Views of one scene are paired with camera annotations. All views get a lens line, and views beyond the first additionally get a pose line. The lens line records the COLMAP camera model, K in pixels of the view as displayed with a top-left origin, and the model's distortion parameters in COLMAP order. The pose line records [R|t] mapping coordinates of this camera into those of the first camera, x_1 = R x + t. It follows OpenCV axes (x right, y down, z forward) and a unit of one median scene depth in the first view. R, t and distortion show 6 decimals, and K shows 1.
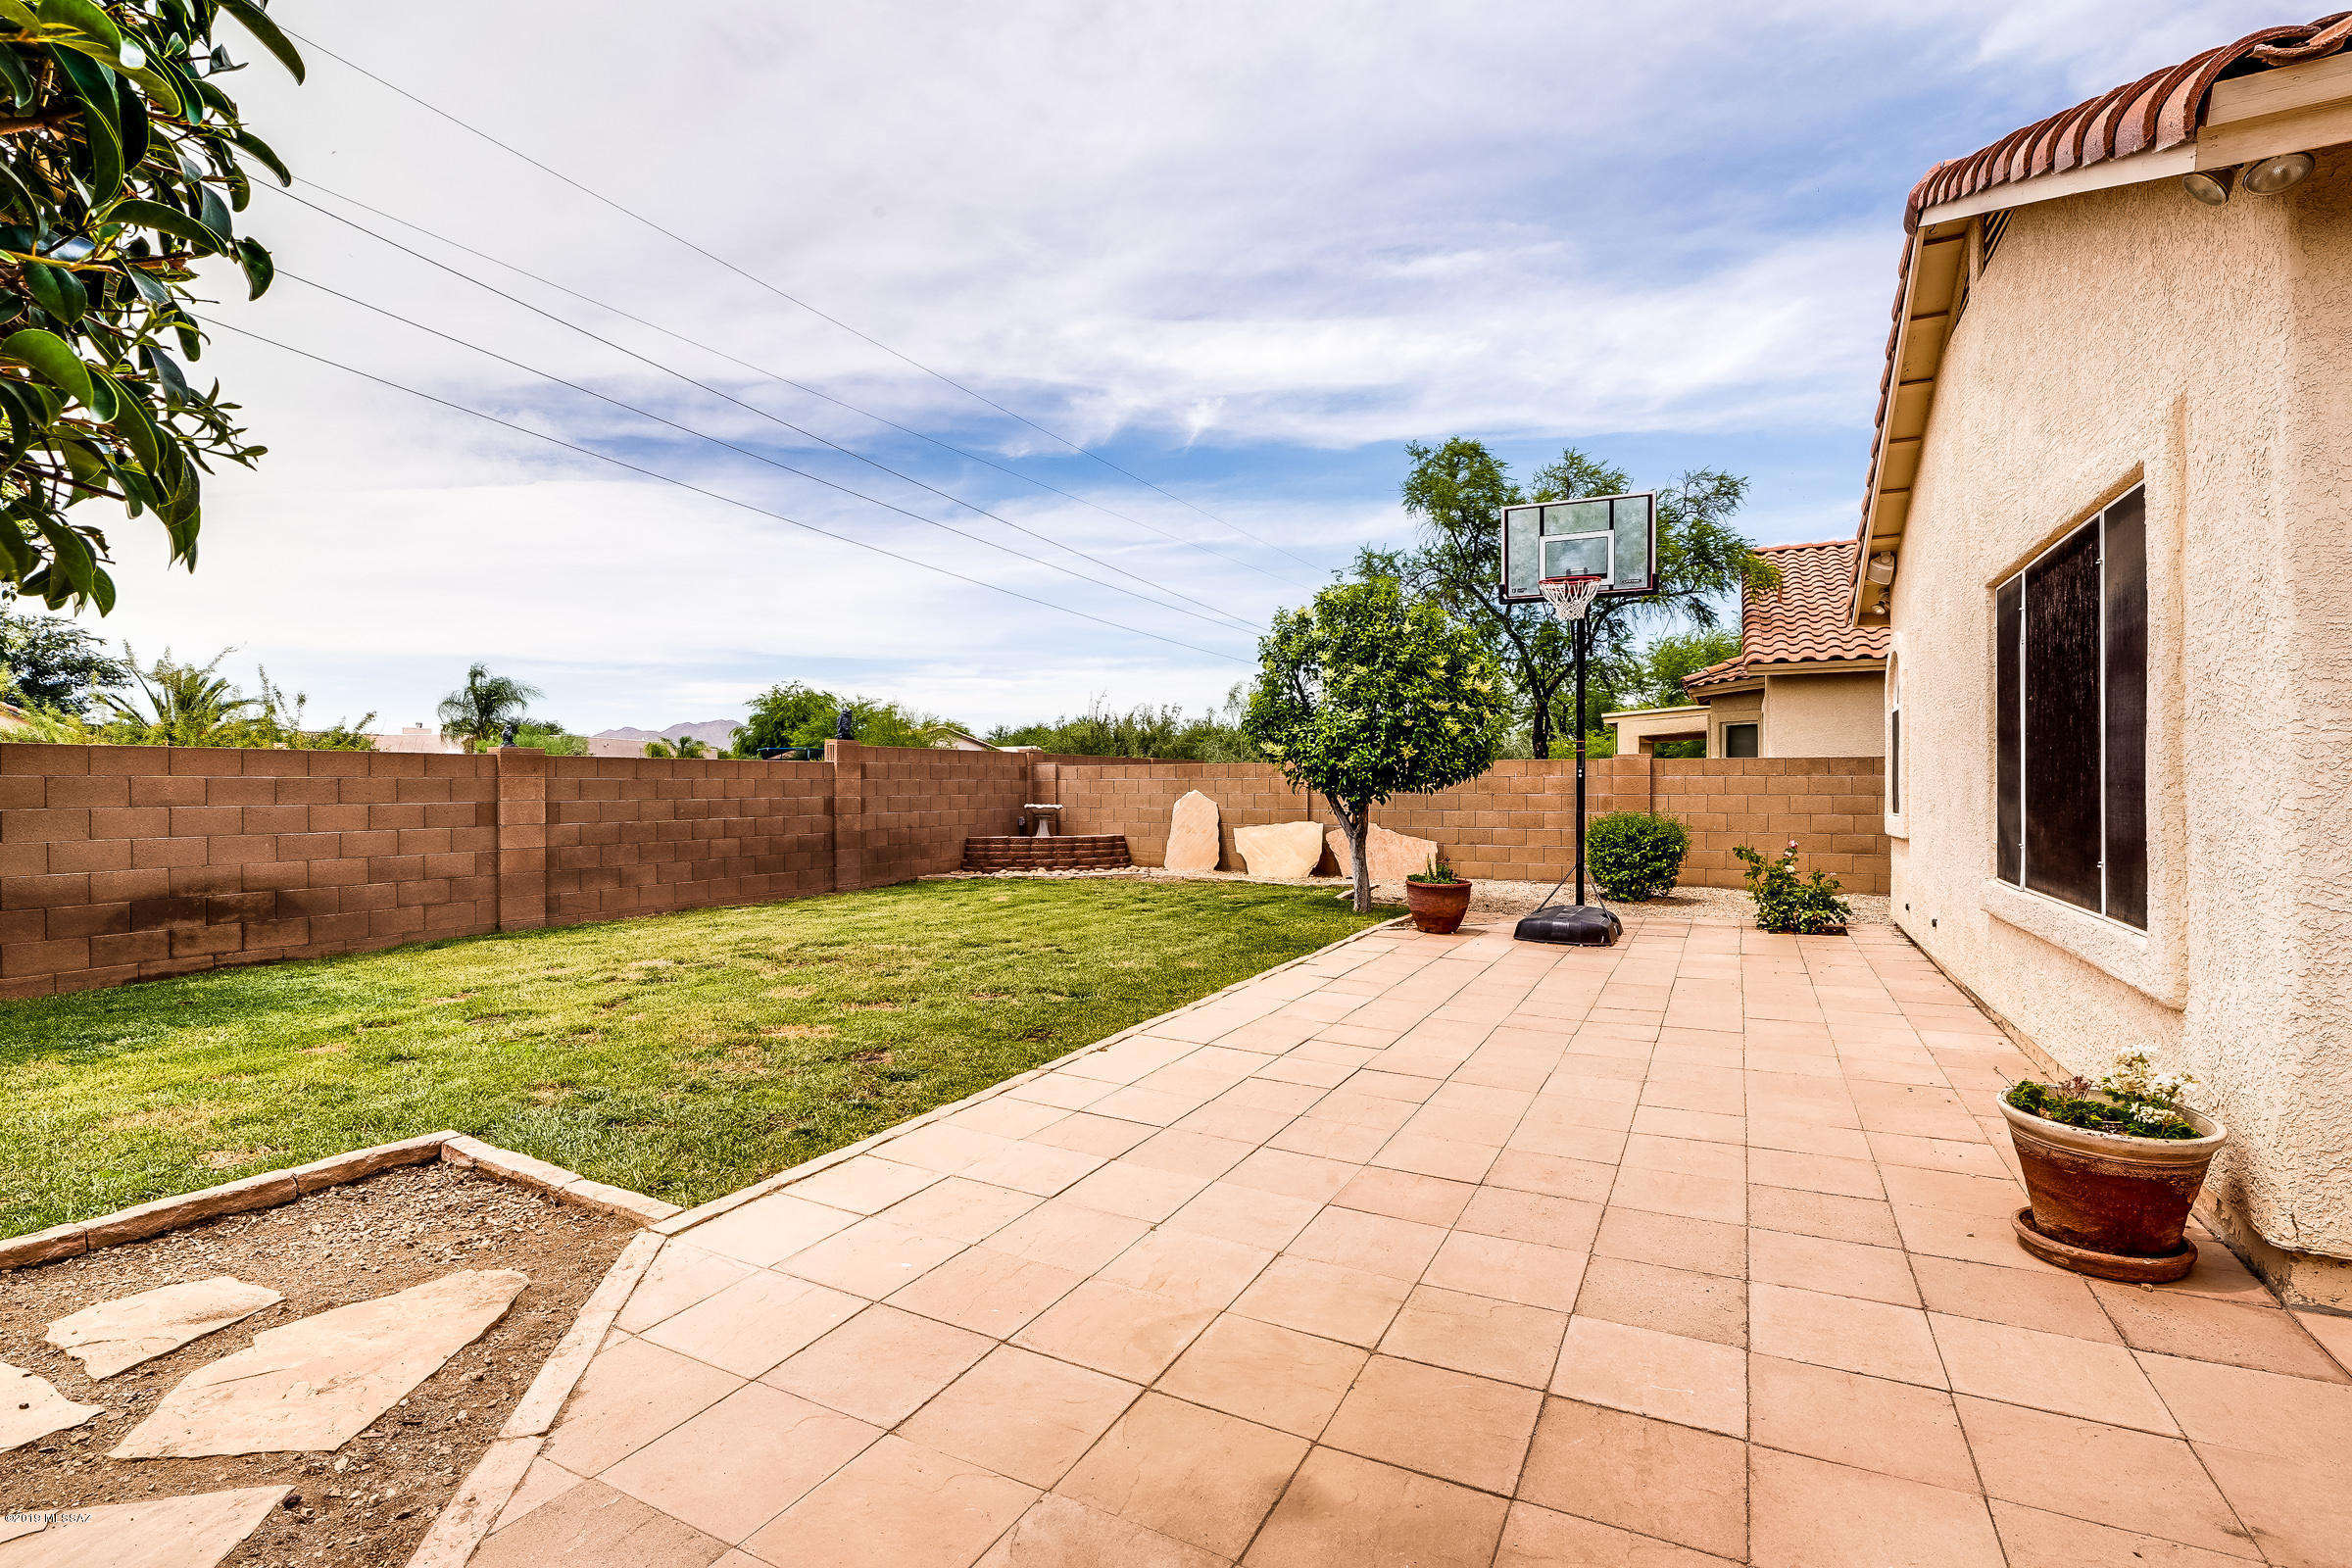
lens RADIAL K [[1093.0, 0, 1179.3], [0, 1093.0, 770.0], [0, 0, 1]] dist [0.008516, 0.000815]
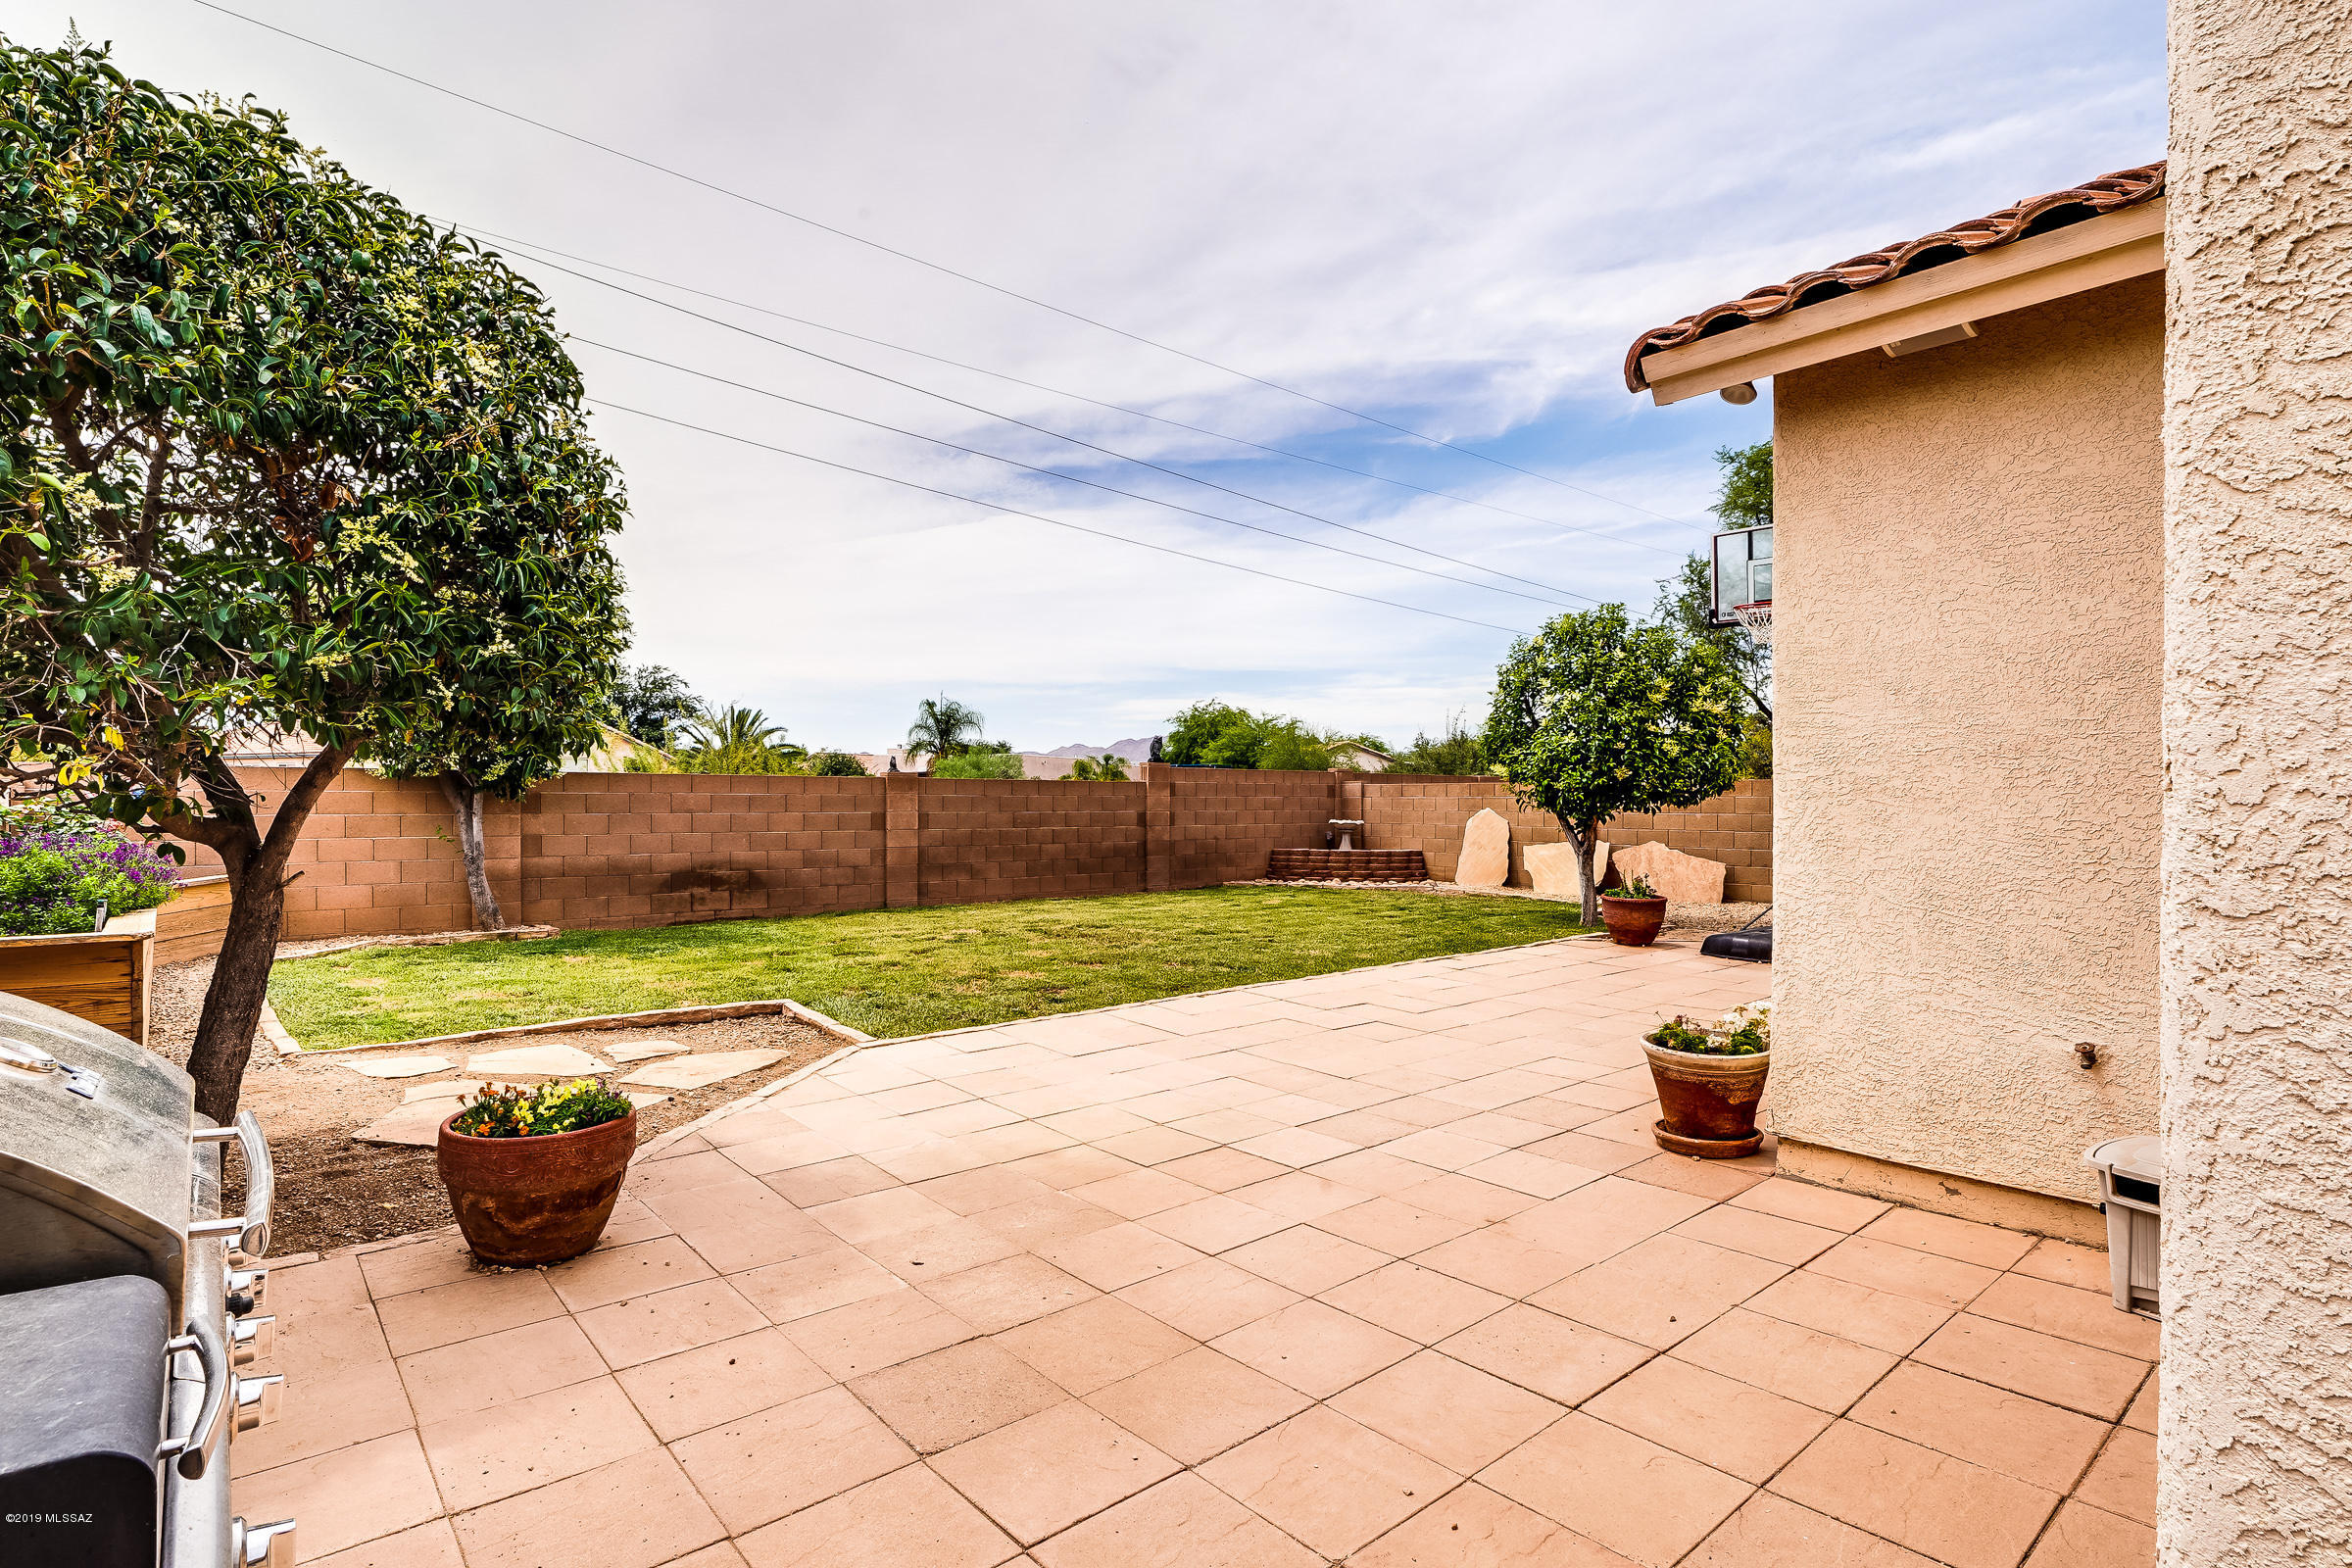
lens RADIAL K [[1137.2, 0, 1193.0], [0, 1137.2, 926.8], [0, 0, 1]] dist [-0.000878, 0.003134]
pose [[0.934433, 0.045741, -0.353190, 0.133547], [-0.001946, 0.992359, 0.123372, -0.002507], [0.356135, -0.114596, 0.927381, -0.101530]]
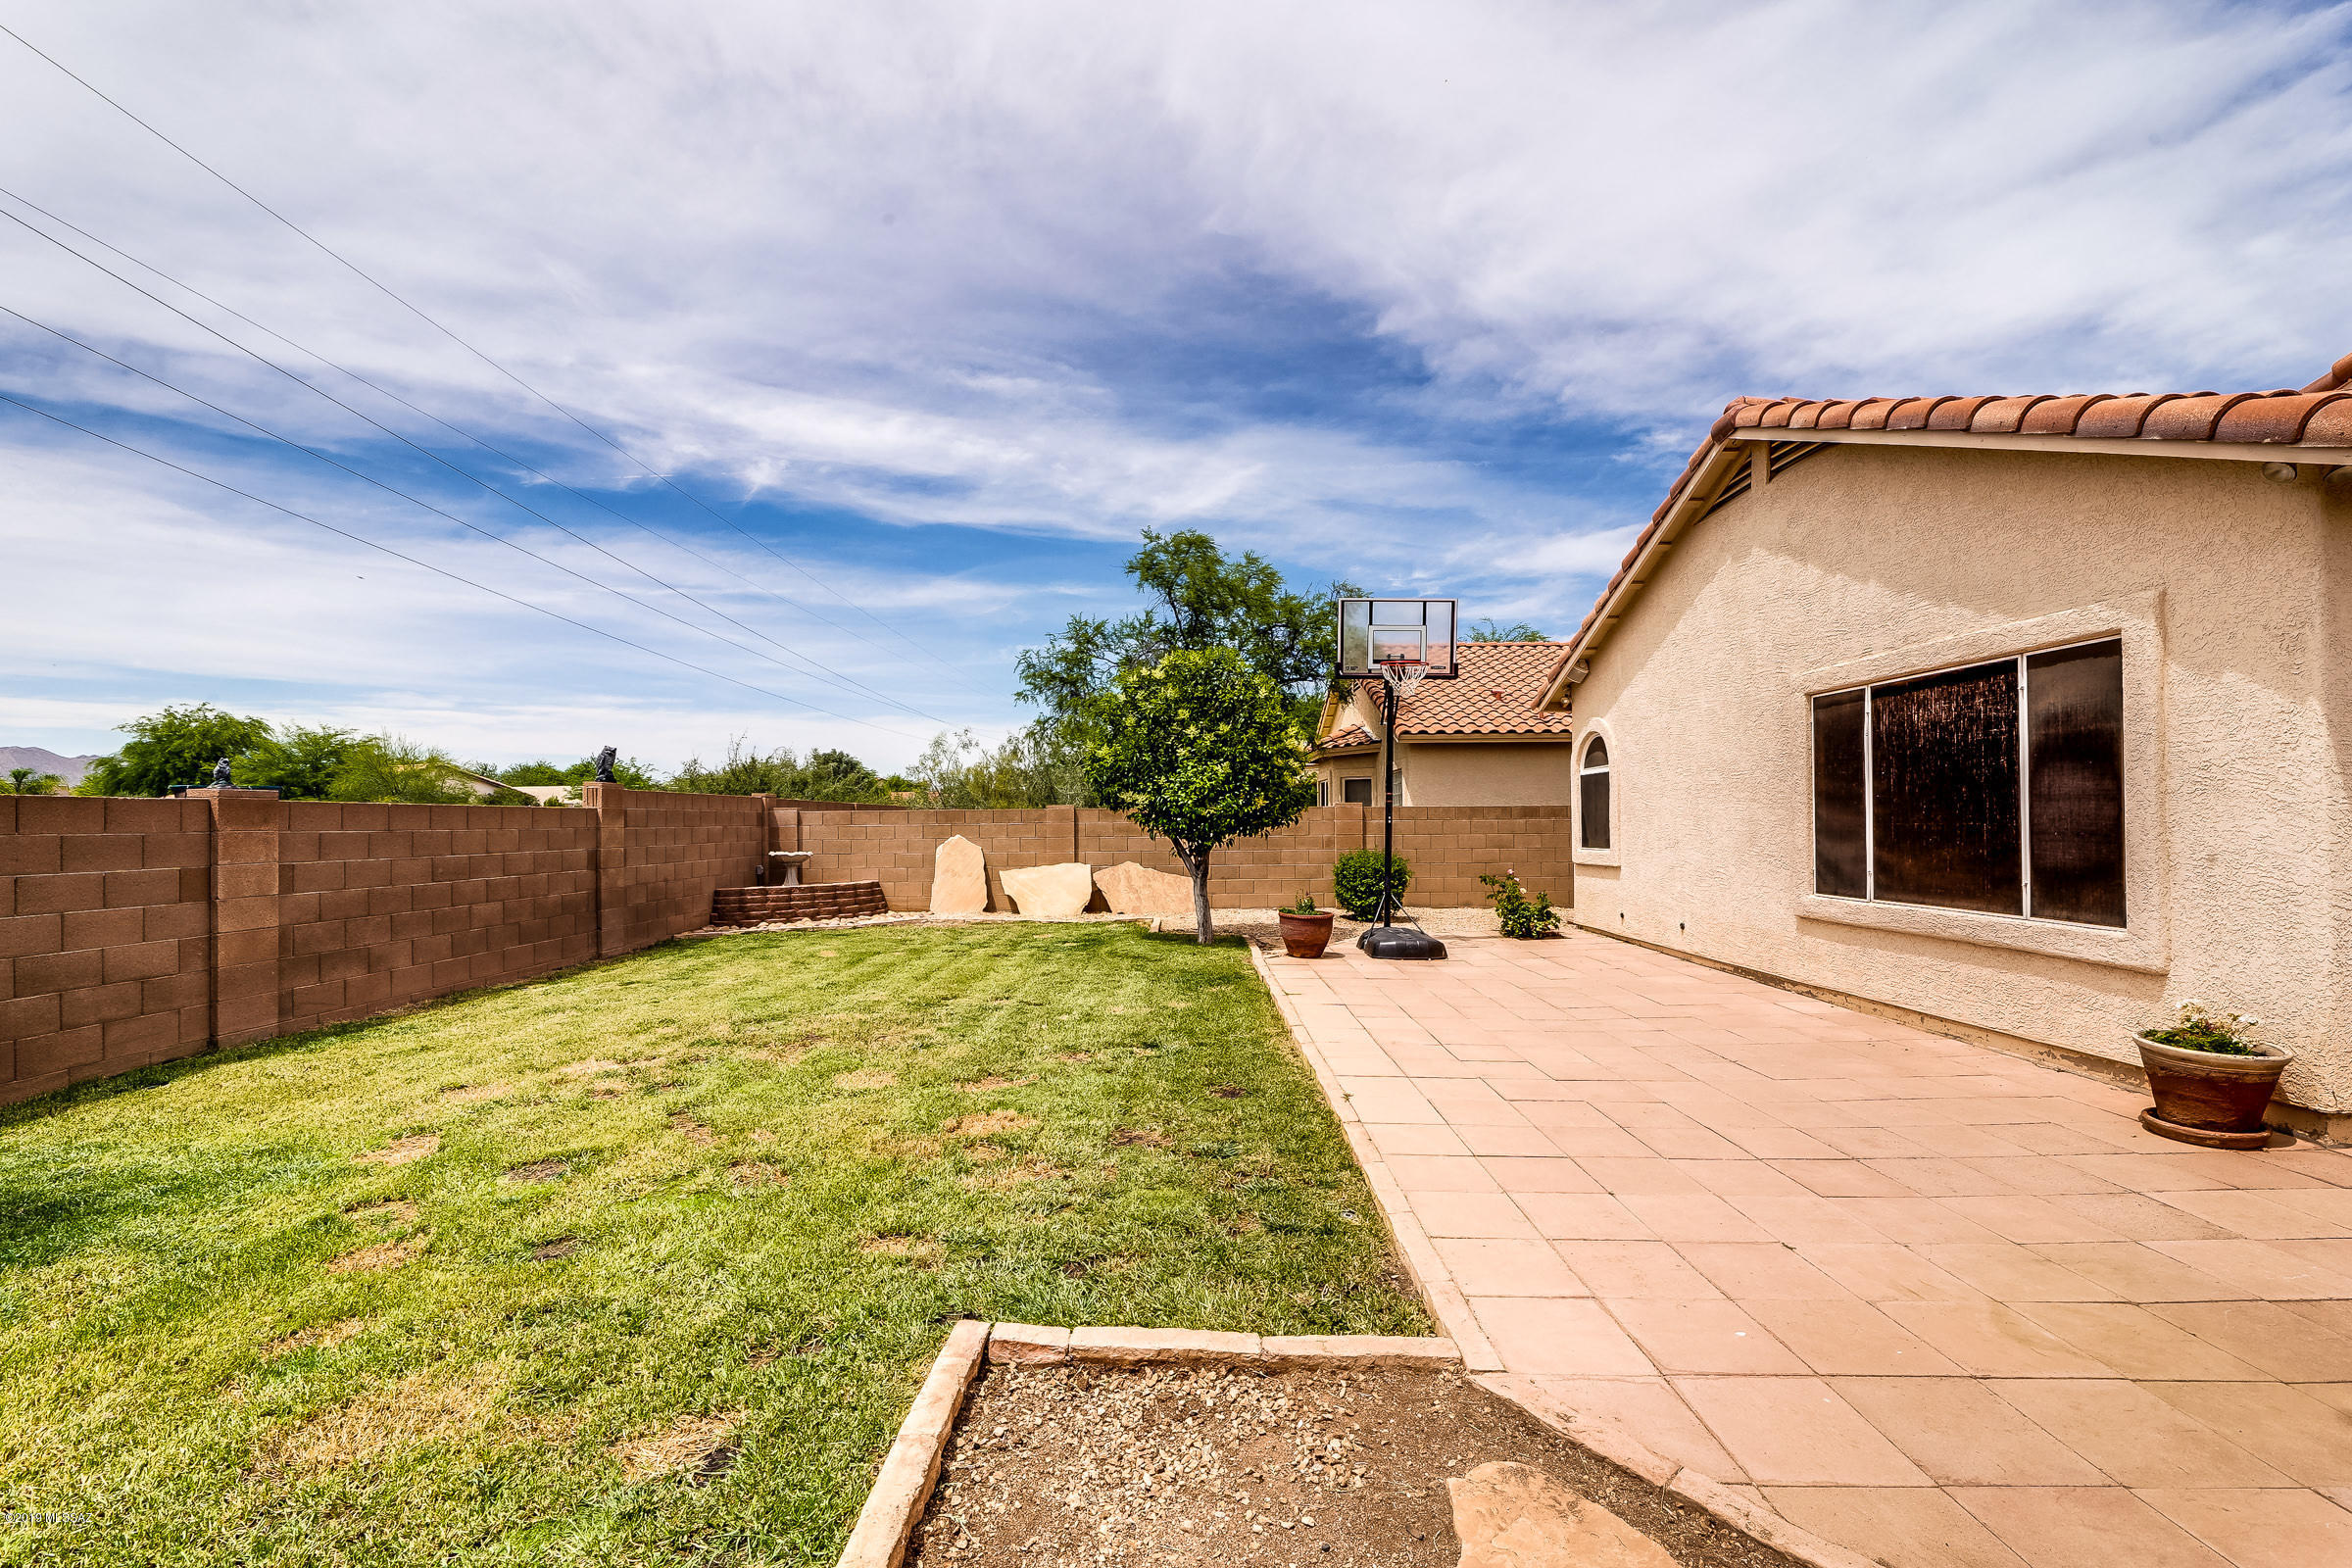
lens RADIAL K [[947.9, 0, 1197.8], [0, 947.9, 750.0], [0, 0, 1]] dist [-0.015486, 0.001093]
pose [[0.881382, 0.029941, 0.471455, -0.198443], [0.000126, 0.997975, -0.063614, -0.004782], [-0.472405, 0.056128, 0.879593, 0.088678]]
